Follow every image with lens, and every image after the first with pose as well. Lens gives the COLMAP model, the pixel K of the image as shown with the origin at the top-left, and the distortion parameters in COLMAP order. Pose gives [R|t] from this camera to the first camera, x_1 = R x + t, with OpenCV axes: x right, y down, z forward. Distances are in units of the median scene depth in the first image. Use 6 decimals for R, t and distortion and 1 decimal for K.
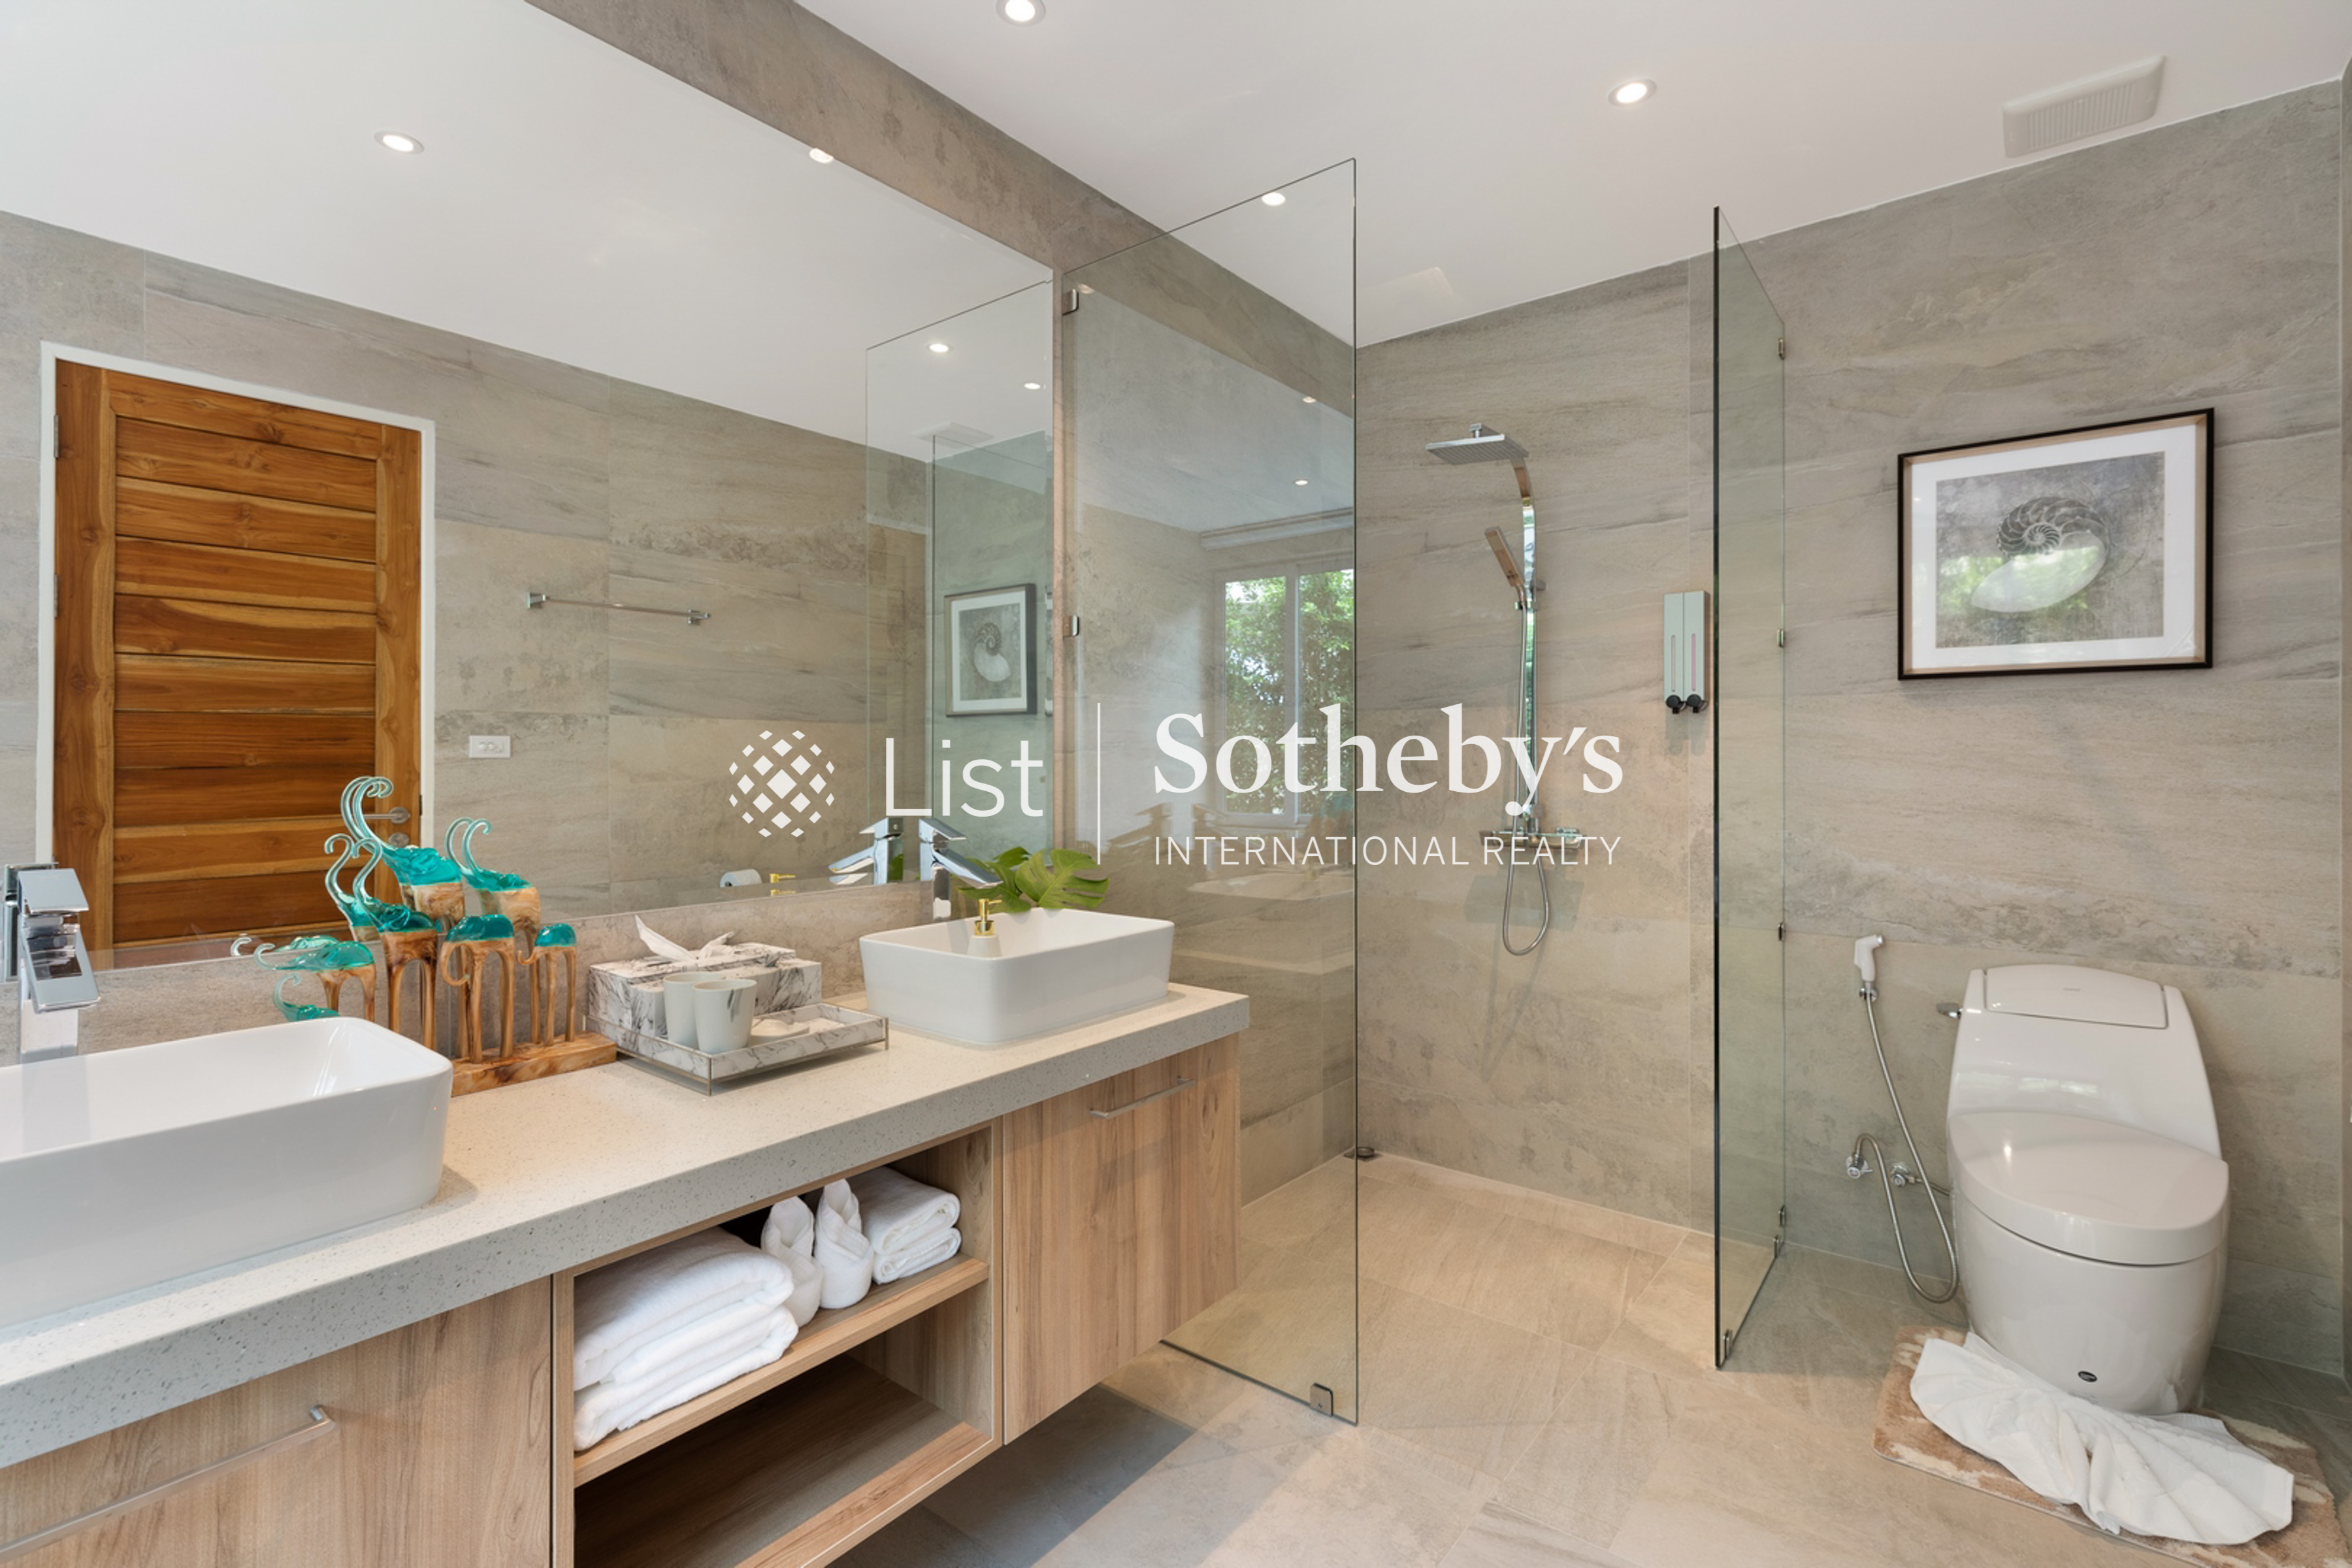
lens RADIAL K [[1050.7, 0, 1179.4], [0, 1050.7, 772.0], [0, 0, 1]] dist [0.001155, 0.000177]
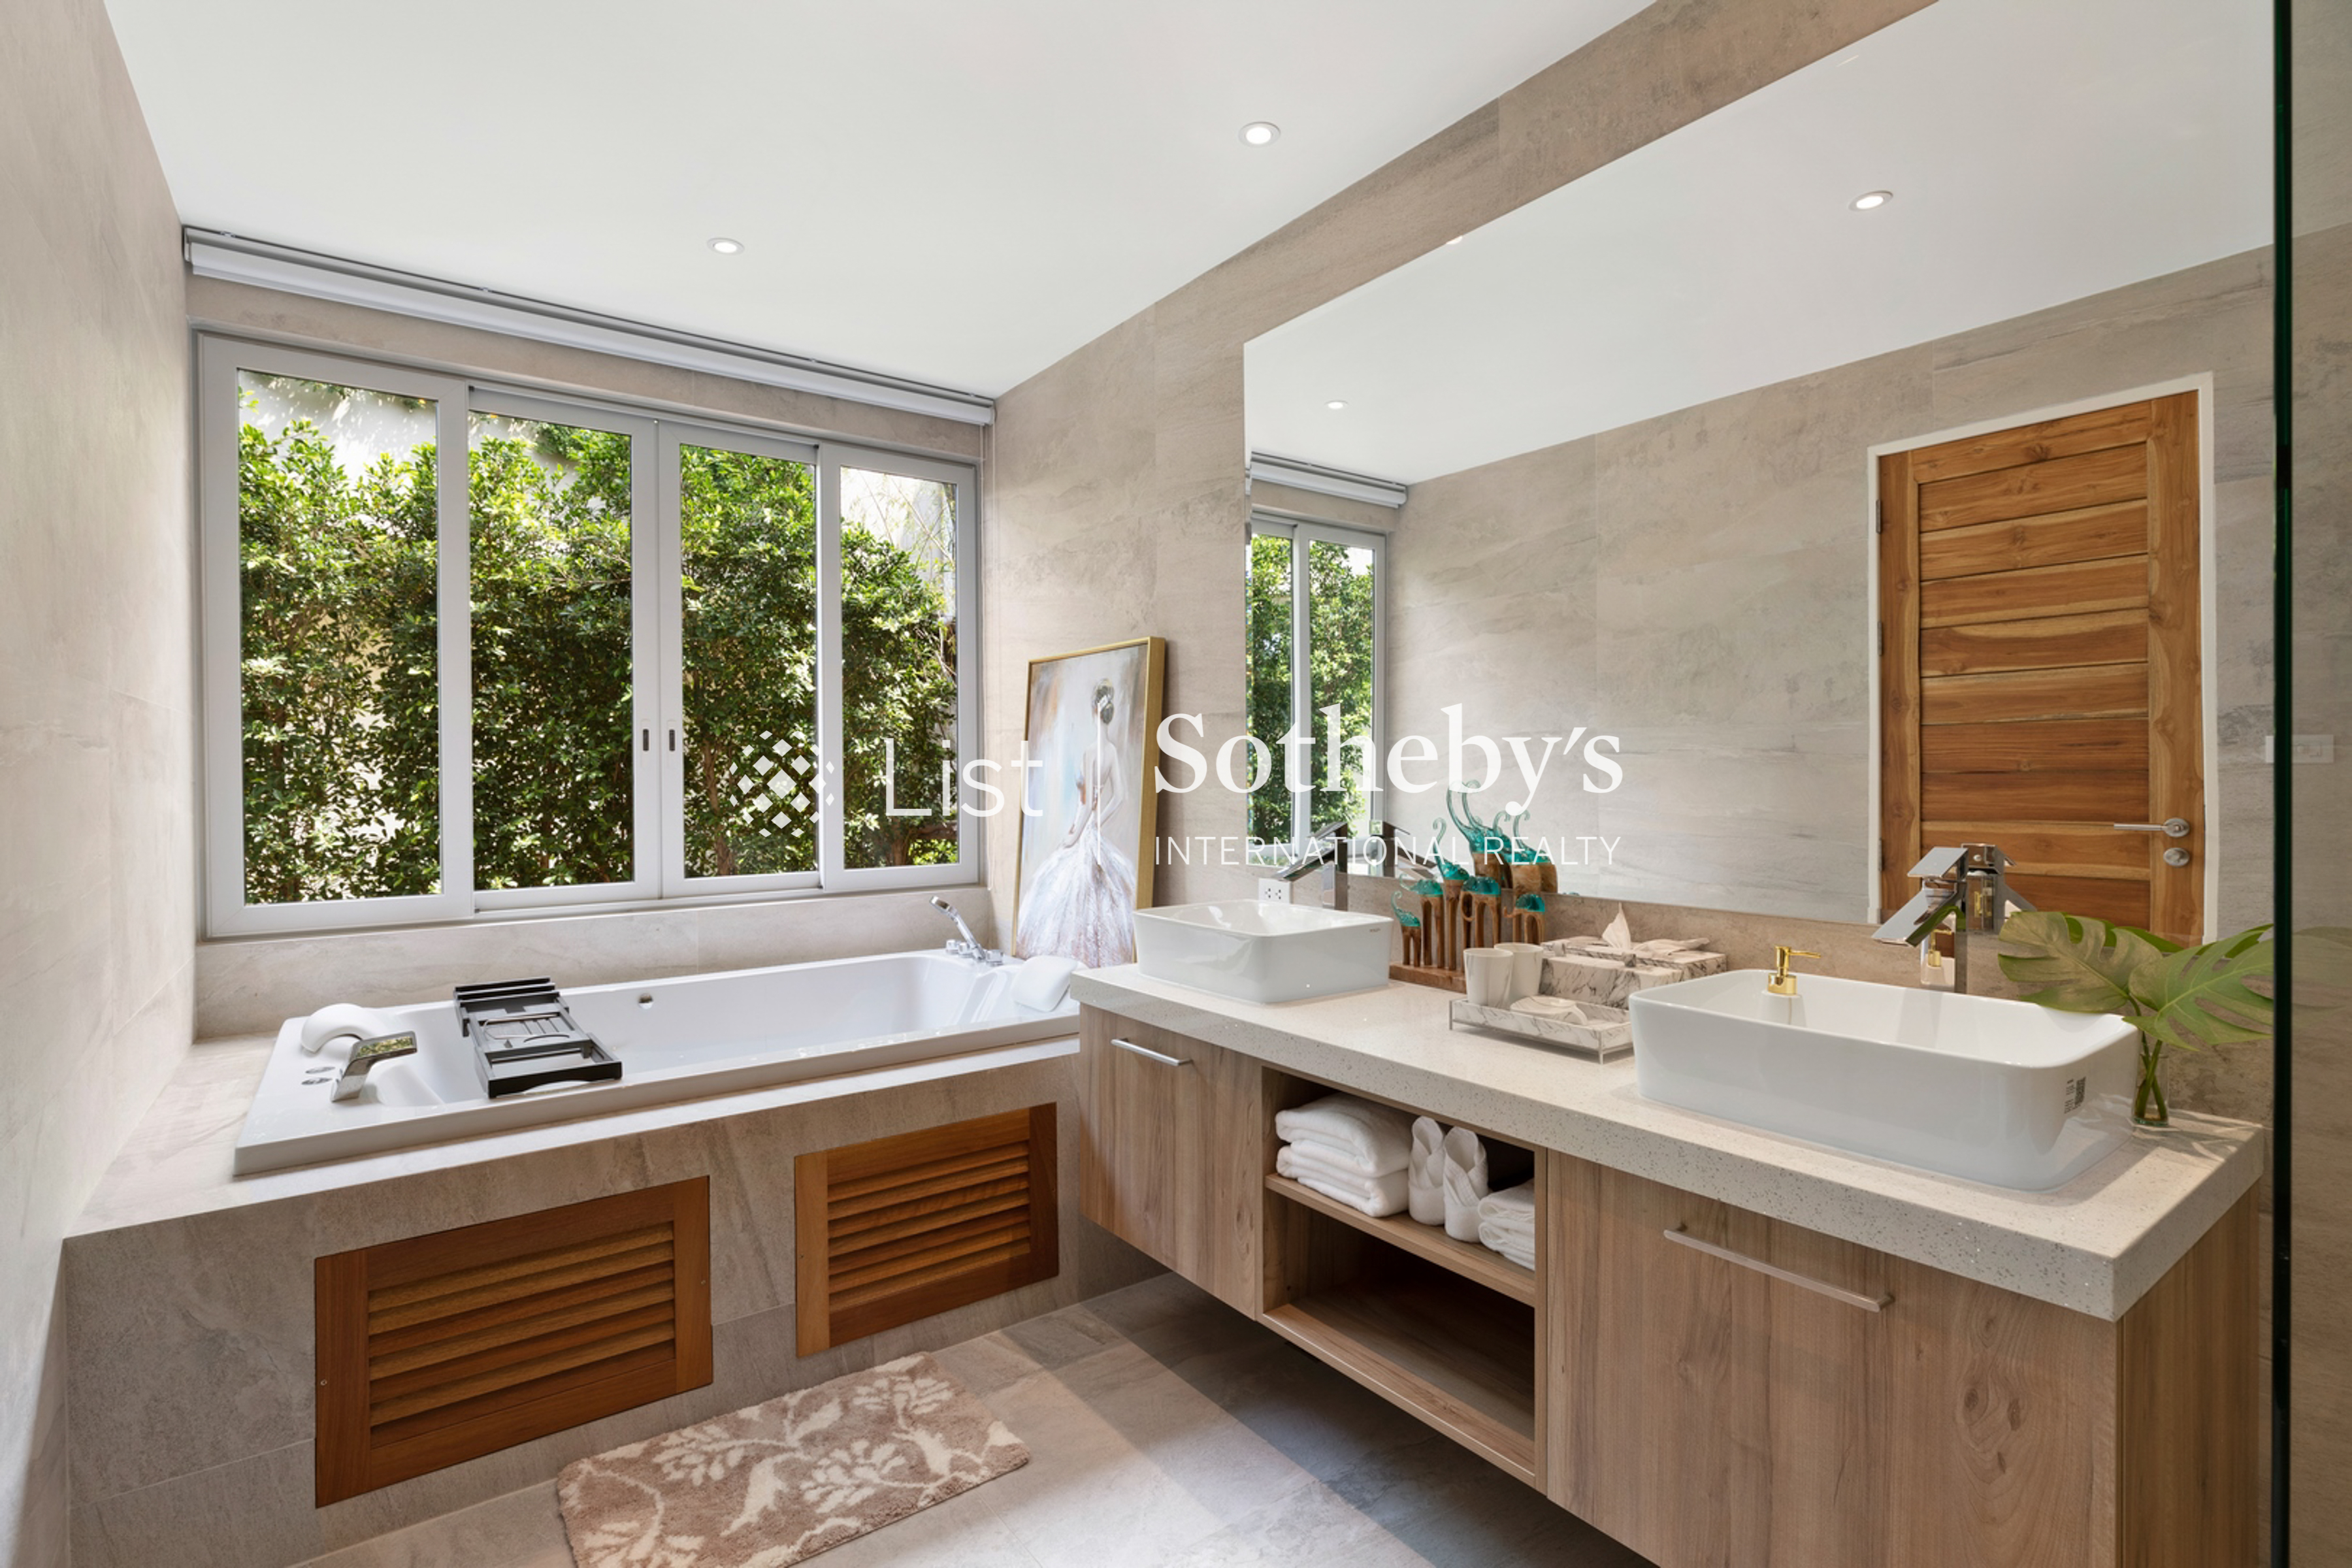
lens RADIAL K [[1122.3, 0, 1166.2], [0, 1122.3, 779.0], [0, 0, 1]] dist [-0.018409, 0.000150]
pose [[-0.276939, 0.011174, -0.960823, 0.451537], [-0.010843, 0.999832, 0.014753, -0.004811], [0.960826, 0.014504, -0.276771, 0.488664]]
